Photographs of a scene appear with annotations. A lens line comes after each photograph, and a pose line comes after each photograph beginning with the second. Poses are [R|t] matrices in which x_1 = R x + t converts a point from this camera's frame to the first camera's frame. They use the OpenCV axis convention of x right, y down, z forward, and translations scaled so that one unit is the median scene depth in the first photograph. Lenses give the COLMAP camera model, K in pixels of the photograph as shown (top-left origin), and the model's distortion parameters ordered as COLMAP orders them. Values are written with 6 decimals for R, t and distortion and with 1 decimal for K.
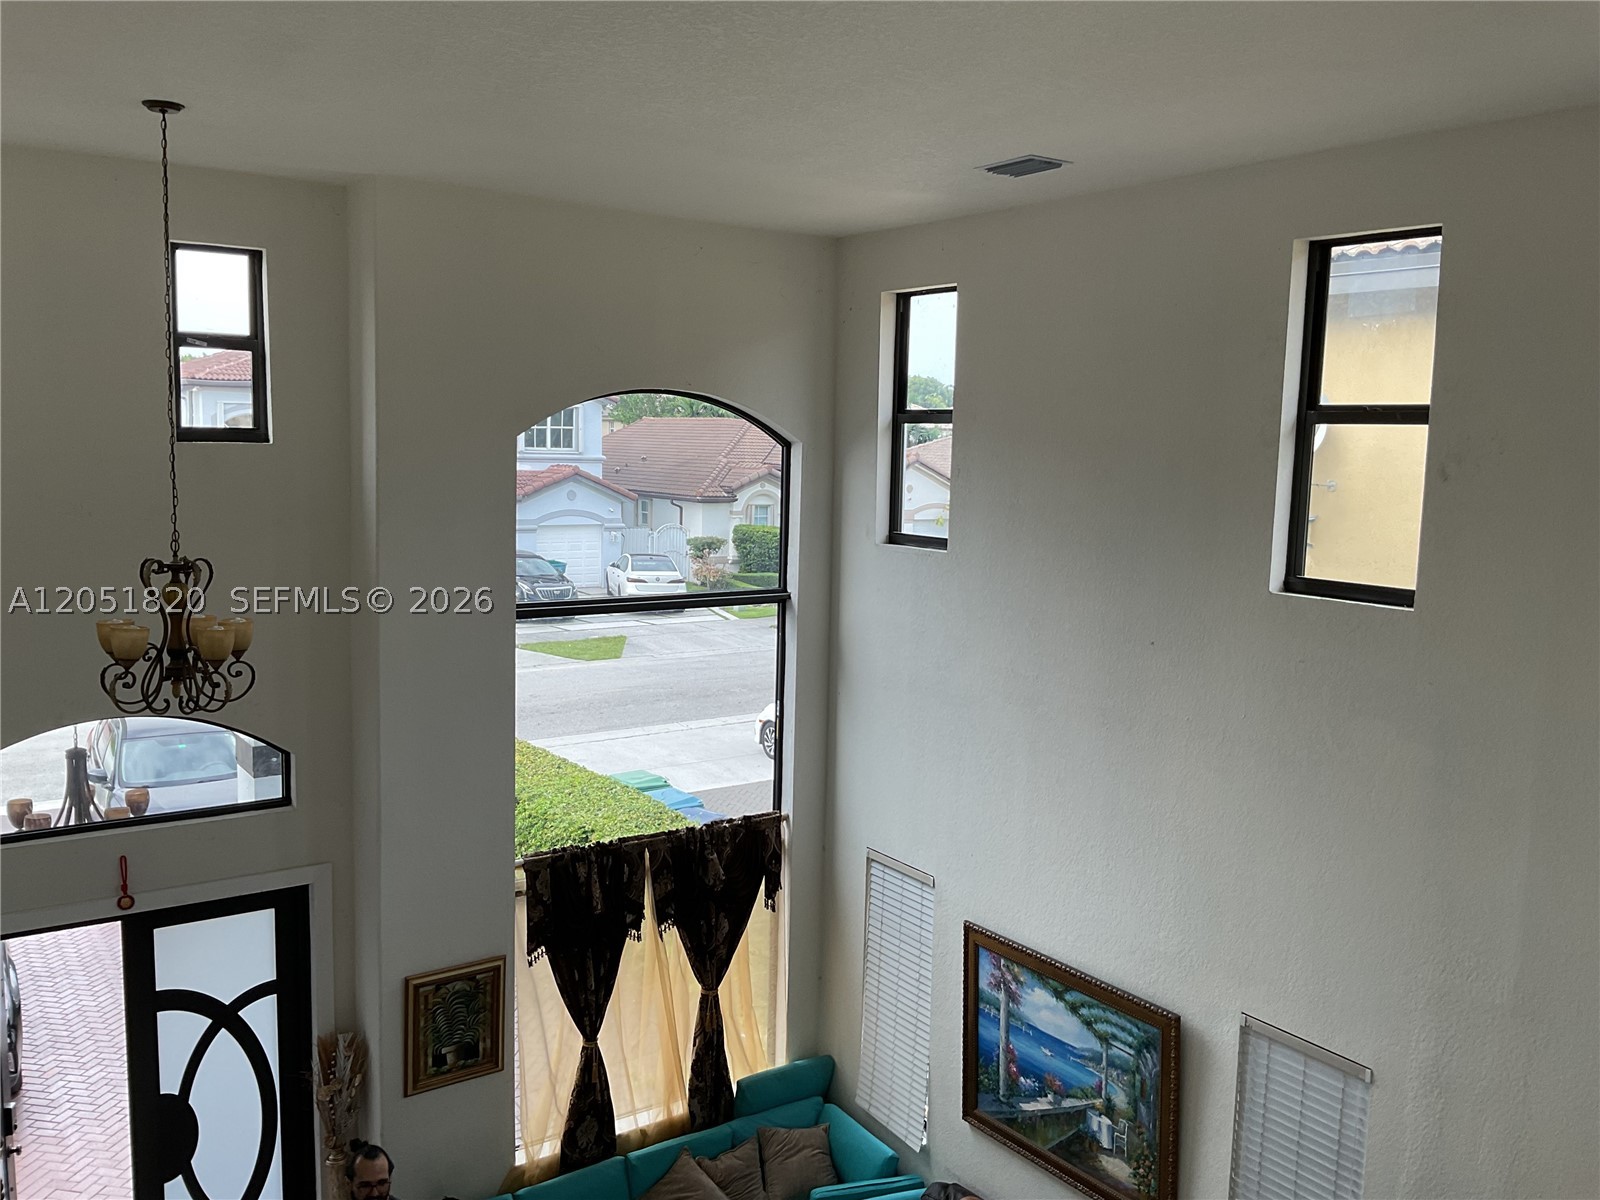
lens RADIAL K [[1314.0, 0, 796.8], [0, 1314.0, 594.0], [0, 0, 1]] dist [0.126743, -0.270610]
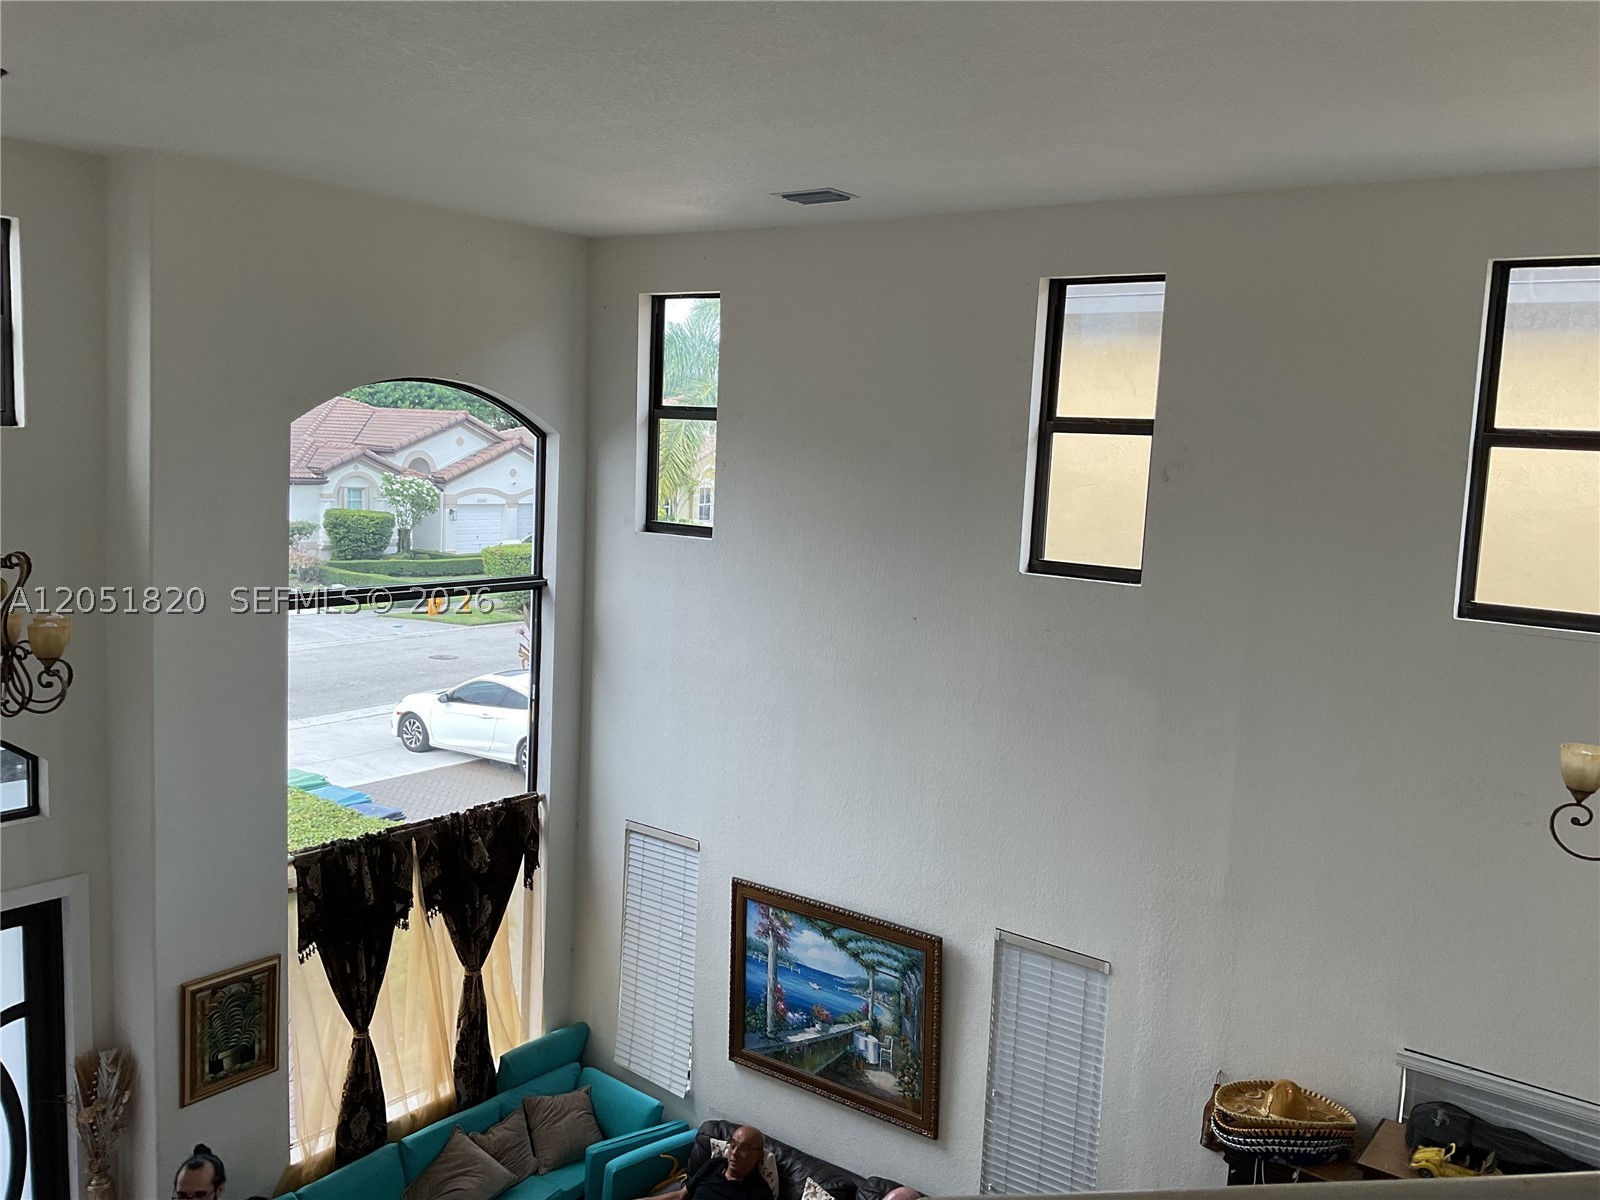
lens RADIAL K [[1314.0, 0, 796.8], [0, 1314.0, 594.0], [0, 0, 1]] dist [0.126743, -0.270610]
pose [[0.950651, -0.018293, 0.309722, -0.153252], [0.014633, 0.999793, 0.014137, -0.001417], [-0.309917, -0.008907, 0.950722, -0.047799]]
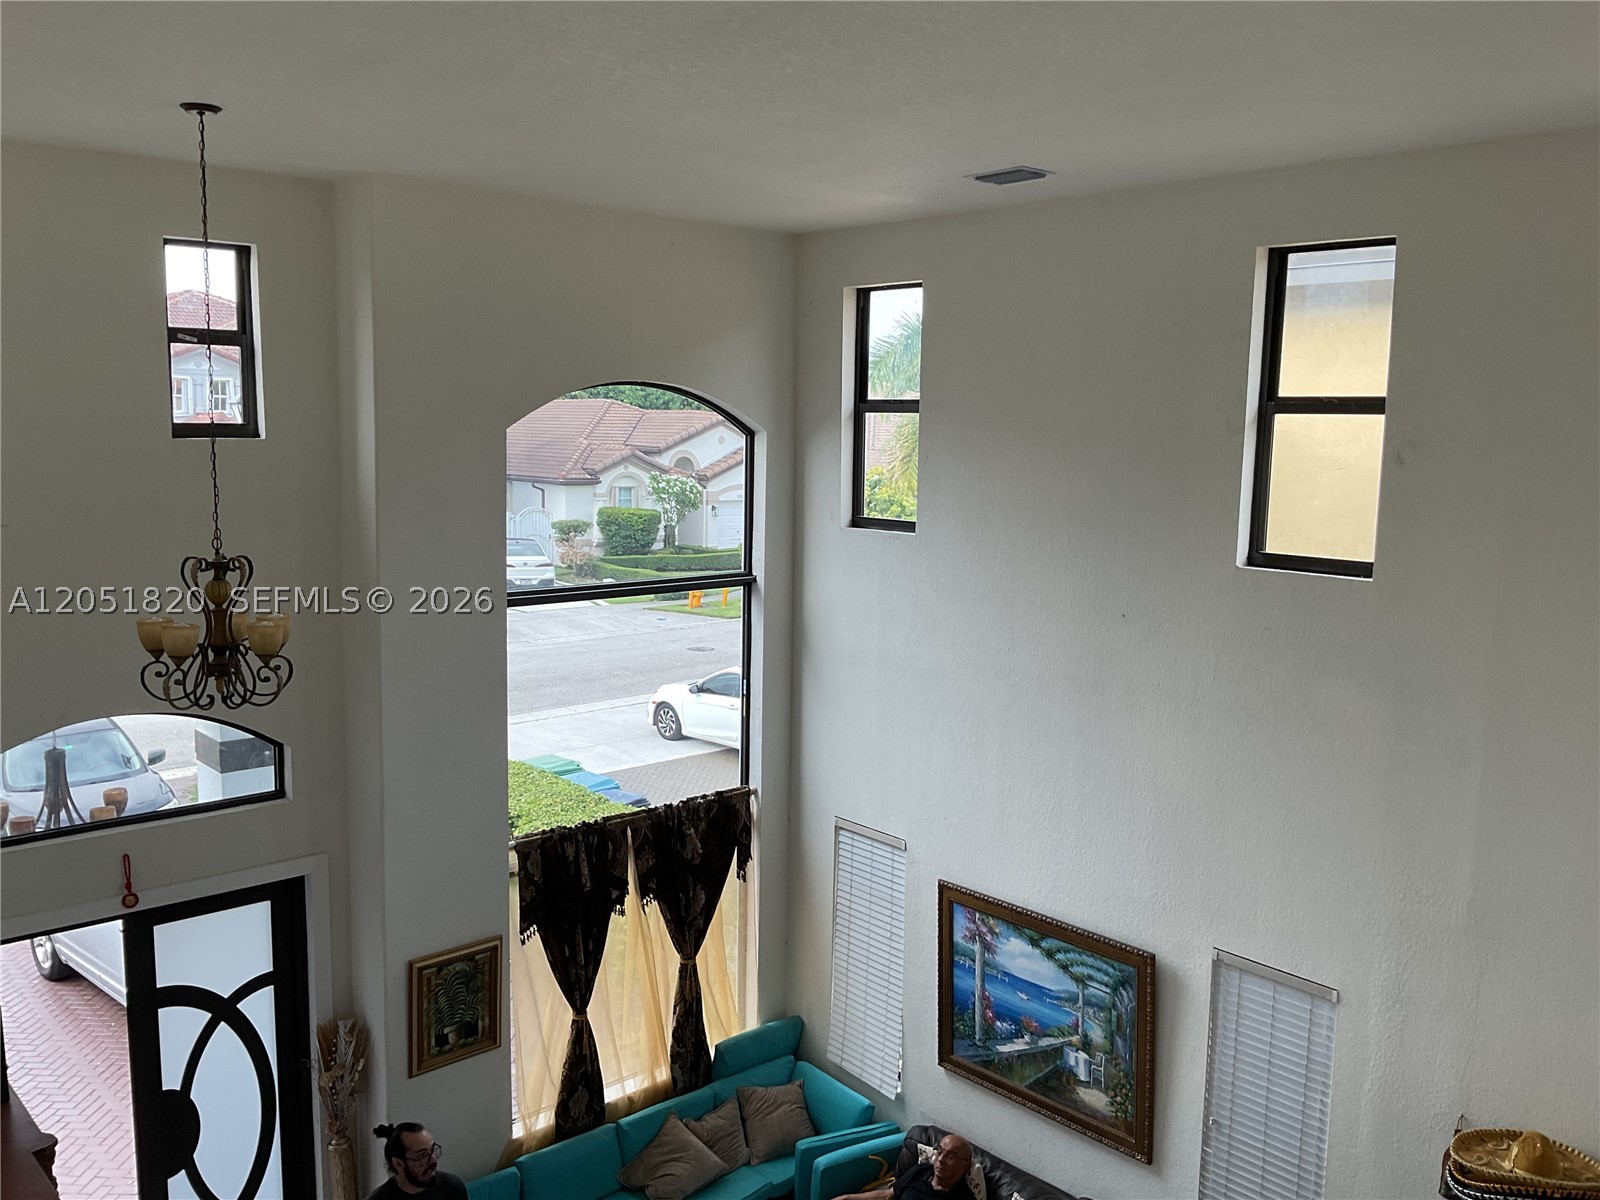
lens RADIAL K [[1314.0, 0, 796.8], [0, 1314.0, 594.0], [0, 0, 1]] dist [0.126743, -0.270610]
pose [[0.993055, -0.023266, 0.115326, -0.102797], [0.021485, 0.999630, 0.016656, -0.003656], [-0.115671, -0.014063, 0.993188, -0.041131]]
